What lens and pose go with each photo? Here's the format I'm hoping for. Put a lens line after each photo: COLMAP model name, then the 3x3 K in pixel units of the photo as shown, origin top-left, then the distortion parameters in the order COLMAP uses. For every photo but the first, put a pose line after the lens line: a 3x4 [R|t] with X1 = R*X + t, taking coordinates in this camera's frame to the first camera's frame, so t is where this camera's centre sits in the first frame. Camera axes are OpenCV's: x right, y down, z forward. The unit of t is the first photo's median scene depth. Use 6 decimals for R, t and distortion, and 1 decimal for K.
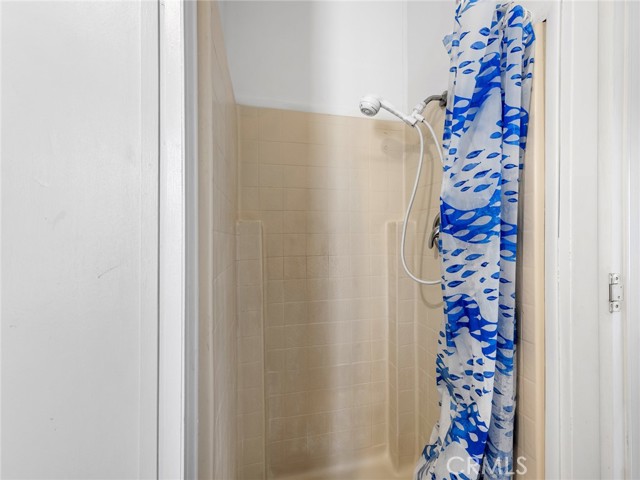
lens RADIAL K [[350.2, 0, 320.1], [0, 350.2, 235.0], [0, 0, 1]] dist [0.016577, 0.000625]
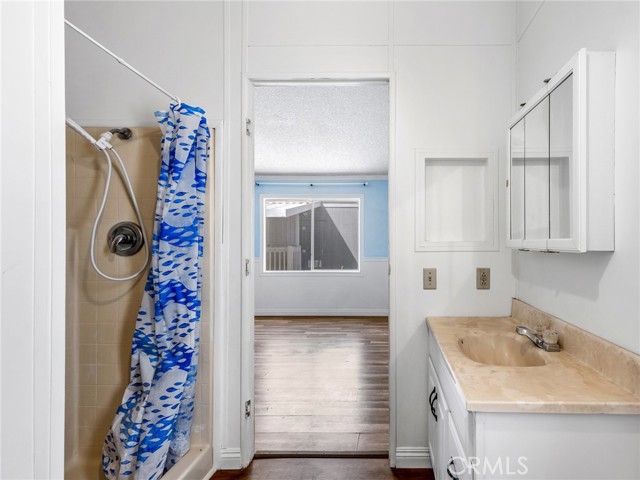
lens RADIAL K [[298.8, 0, 320.0], [0, 298.8, 241.7], [0, 0, 1]] dist [0.003040, 0.000351]
pose [[0.497983, 0.007811, 0.867152, -0.469493], [-0.003885, 0.999969, -0.006776, 0.004867], [-0.867178, 0.000005, 0.497998, -0.283853]]
